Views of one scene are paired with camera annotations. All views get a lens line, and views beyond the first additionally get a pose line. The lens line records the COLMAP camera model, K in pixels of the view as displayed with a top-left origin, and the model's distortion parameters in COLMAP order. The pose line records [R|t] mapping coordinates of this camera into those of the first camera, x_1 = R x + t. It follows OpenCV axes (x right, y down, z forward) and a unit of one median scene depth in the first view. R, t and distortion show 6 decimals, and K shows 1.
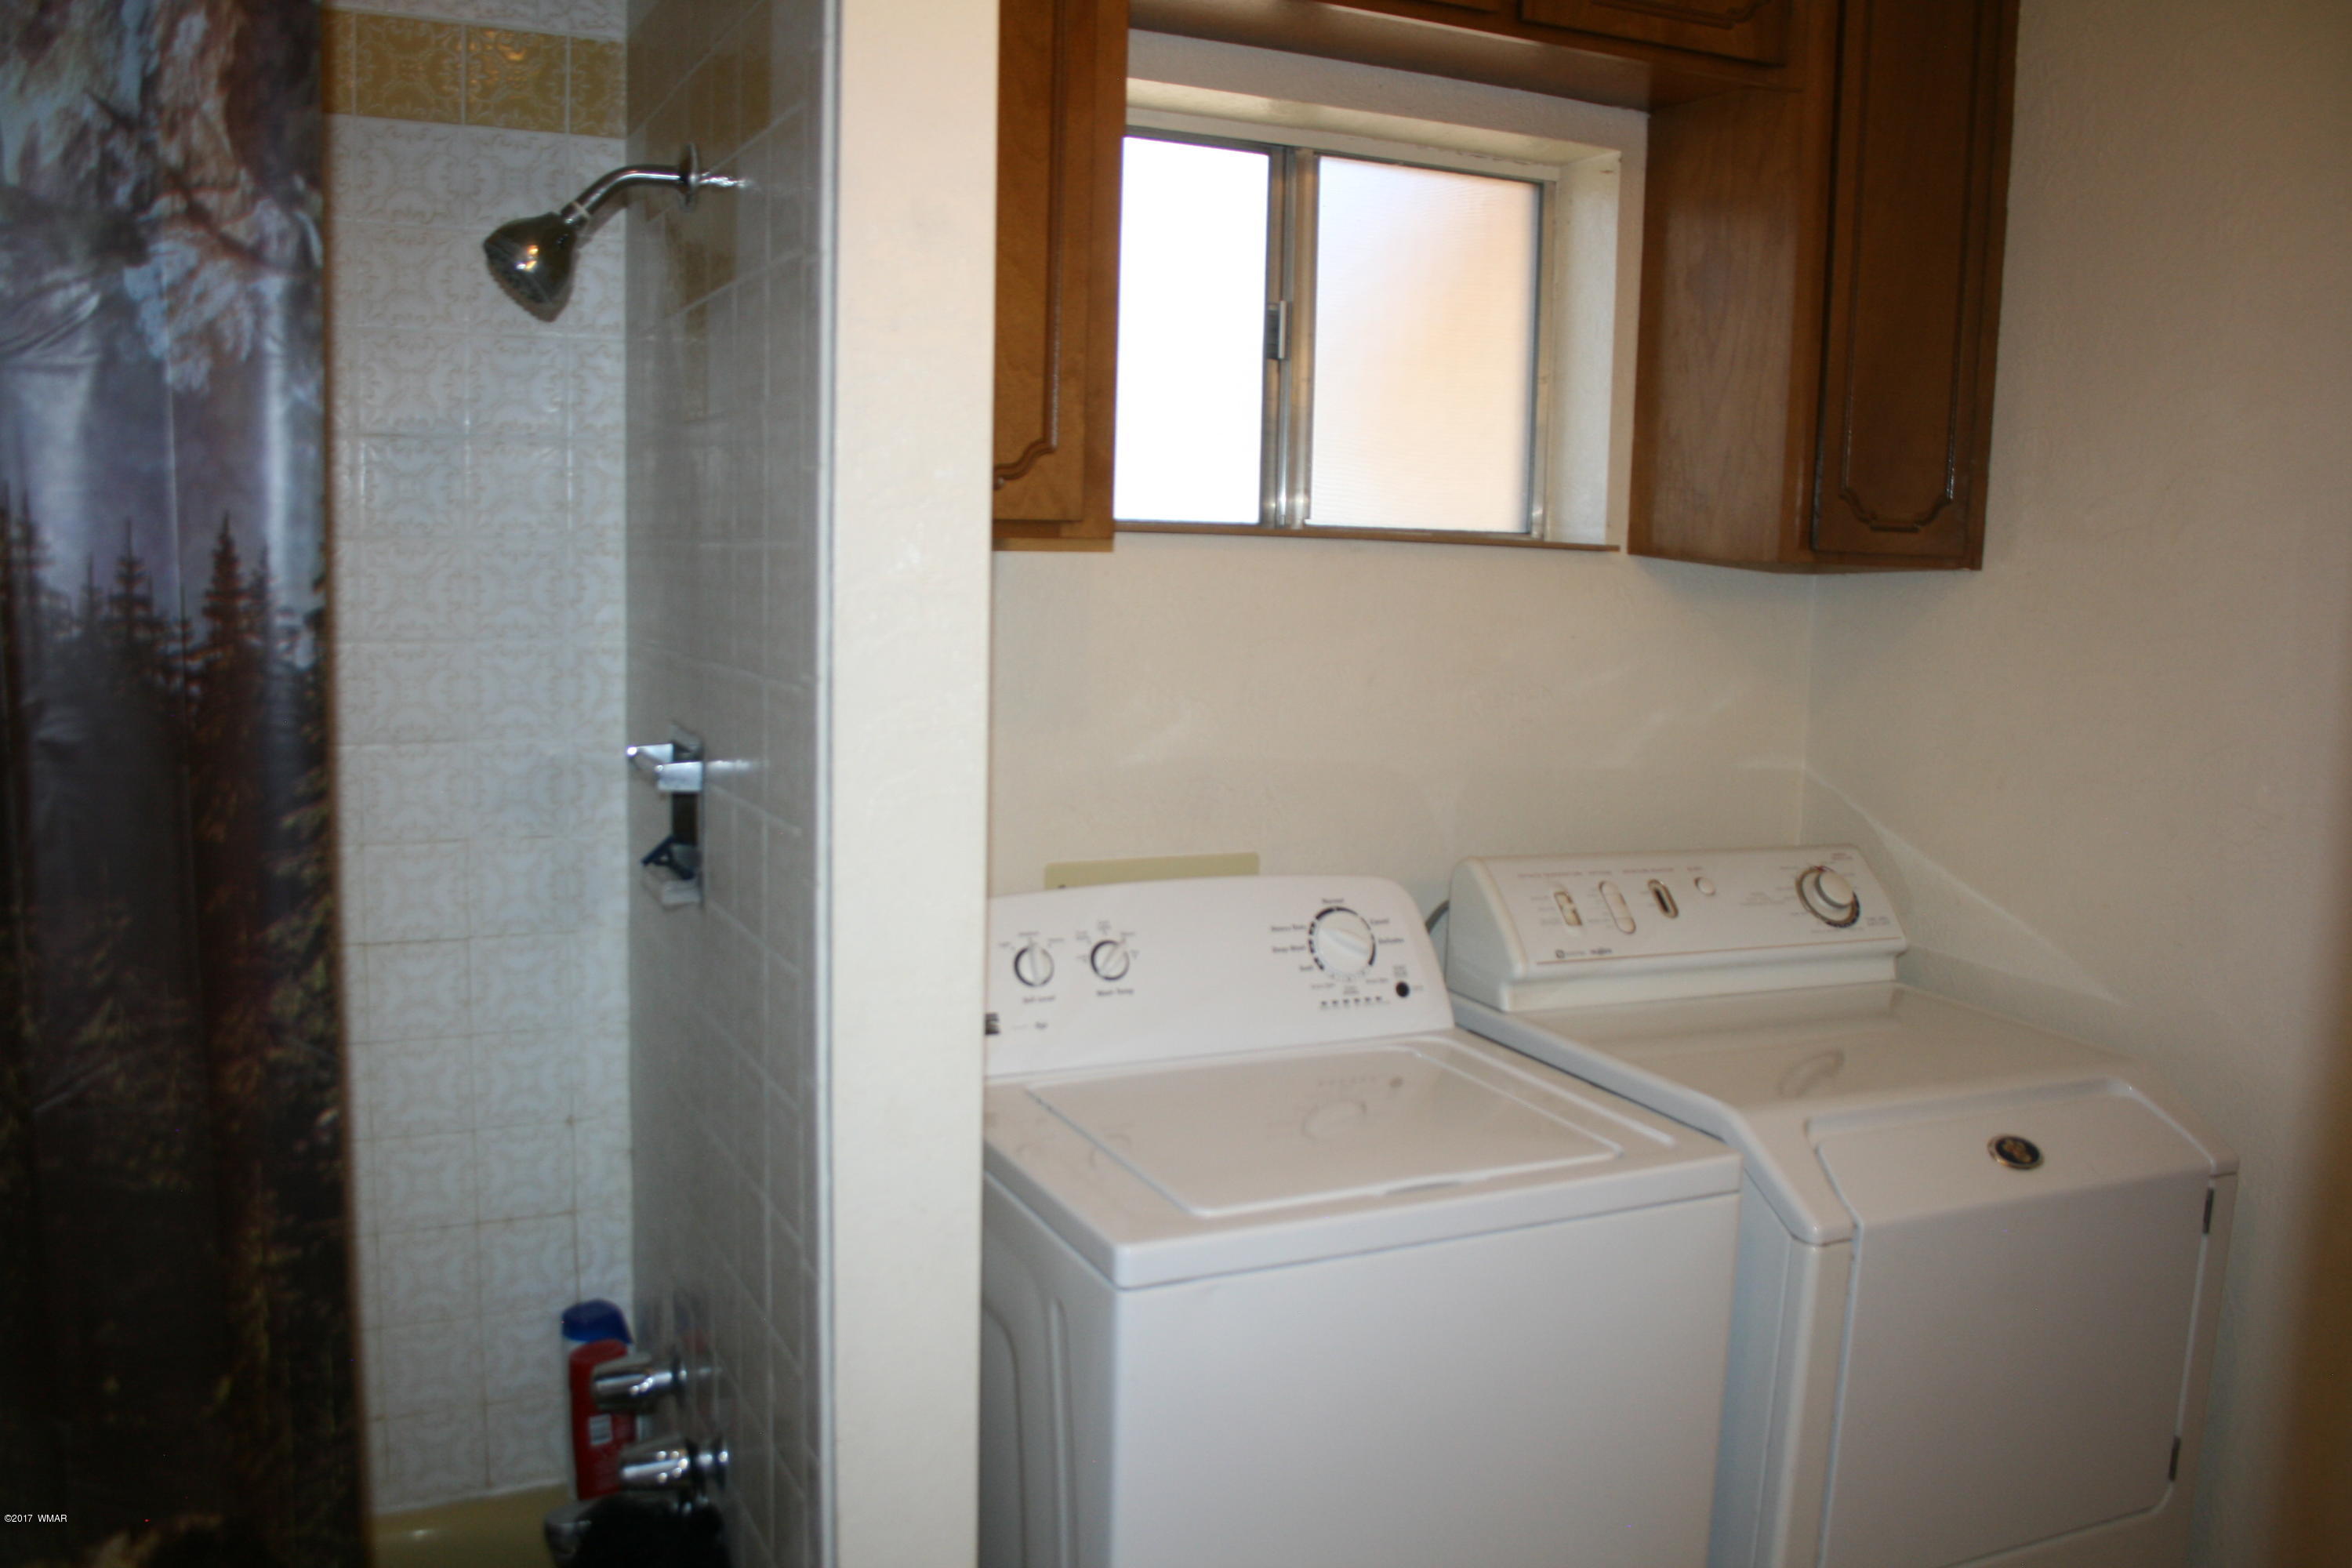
lens RADIAL K [[1975.5, 0, 1169.0], [0, 1975.5, 784.2], [0, 0, 1]] dist [-0.151457, 0.125840]
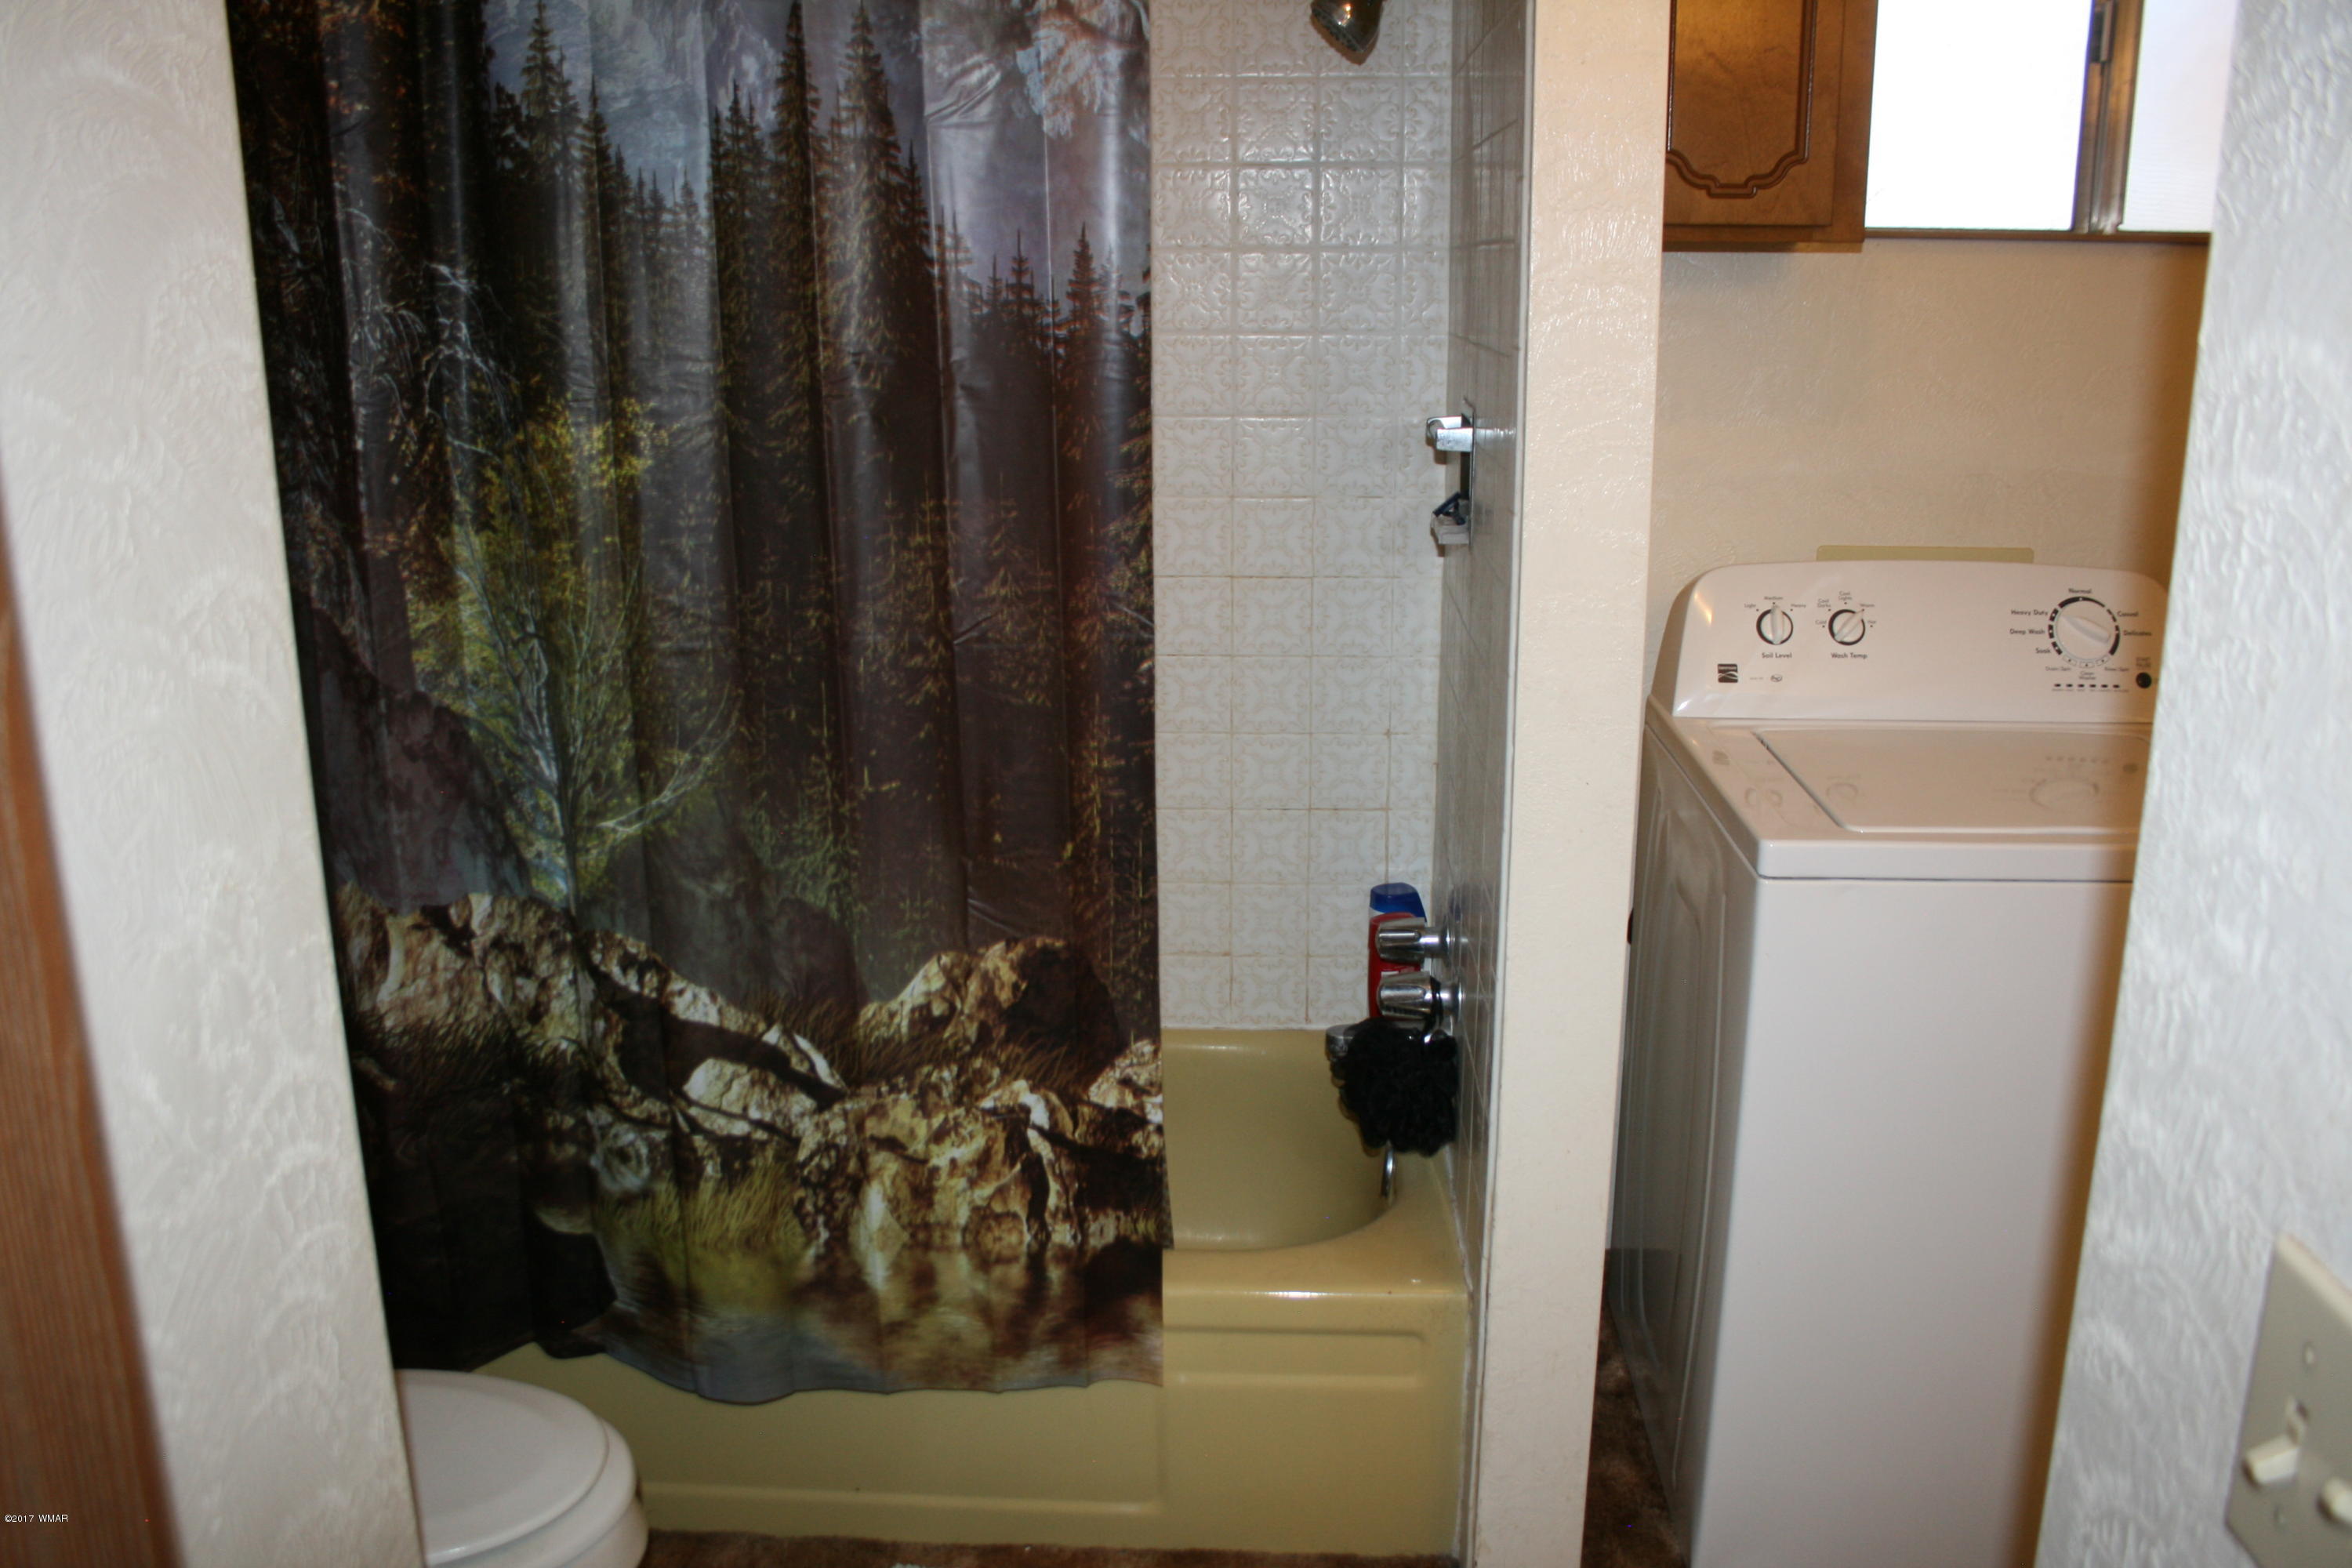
lens RADIAL K [[1975.5, 0, 1167.5], [0, 1975.5, 804.9], [0, 0, 1]] dist [-0.151457, 0.125840]
pose [[0.876644, 0.101469, -0.470318, 0.255049], [-0.032803, 0.987839, 0.151979, 0.055175], [0.480019, -0.117803, 0.869312, -0.241755]]
